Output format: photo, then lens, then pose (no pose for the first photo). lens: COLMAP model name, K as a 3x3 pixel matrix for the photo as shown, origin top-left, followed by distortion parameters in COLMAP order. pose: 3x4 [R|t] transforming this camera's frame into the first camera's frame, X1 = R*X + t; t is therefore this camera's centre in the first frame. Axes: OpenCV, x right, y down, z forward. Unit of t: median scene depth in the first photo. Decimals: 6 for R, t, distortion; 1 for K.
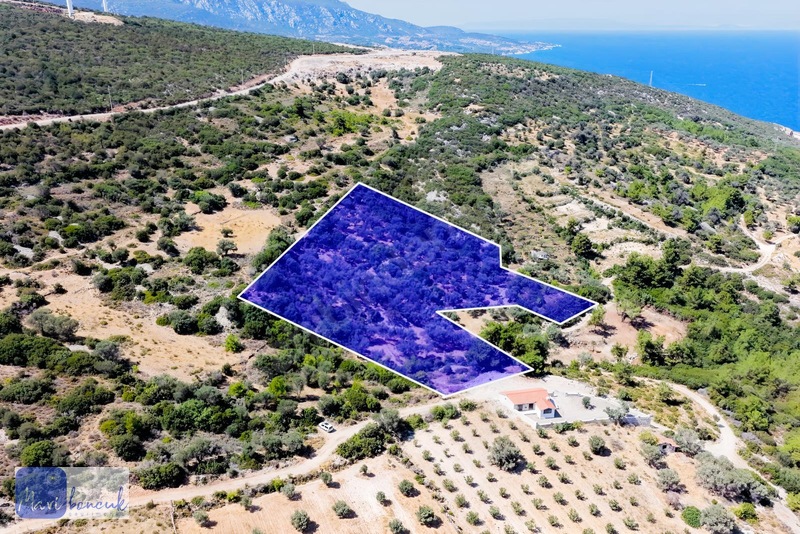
lens RADIAL K [[663.3, 0, 403.8], [0, 663.3, 271.3], [0, 0, 1]] dist [-0.017094, 0.042056]
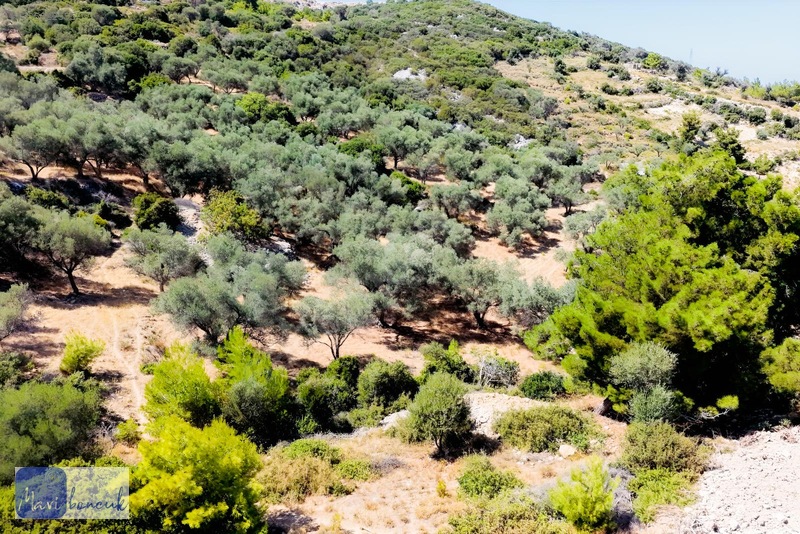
lens RADIAL K [[663.3, 0, 403.8], [0, 663.3, 271.3], [0, 0, 1]] dist [-0.017094, 0.042056]
pose [[0.999799, -0.000560, 0.020056, 0.033968], [0.002459, 0.995496, -0.094772, 0.080472], [-0.019912, 0.094802, 0.995297, 0.528432]]
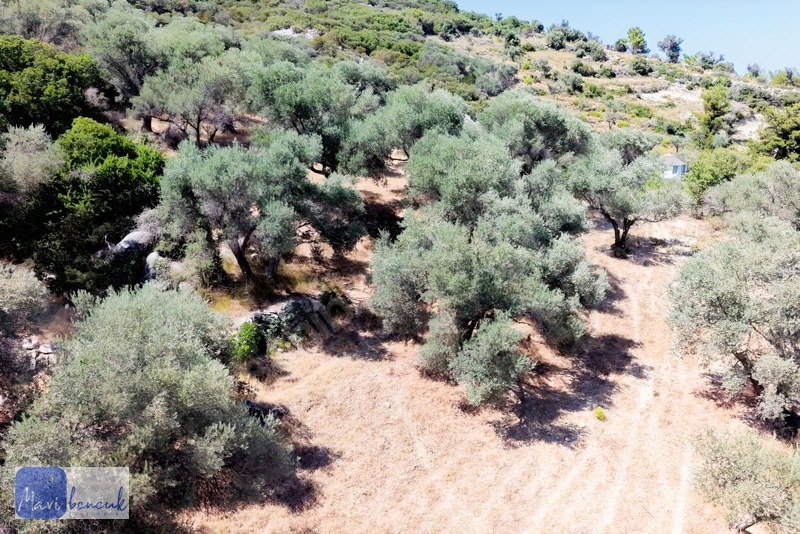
lens RADIAL K [[663.3, 0, 403.8], [0, 663.3, 271.3], [0, 0, 1]] dist [-0.017094, 0.042056]
pose [[0.993496, -0.015447, 0.112818, 0.064786], [0.031140, 0.989845, -0.138699, 0.047223], [-0.109530, 0.141310, 0.983888, 0.704286]]
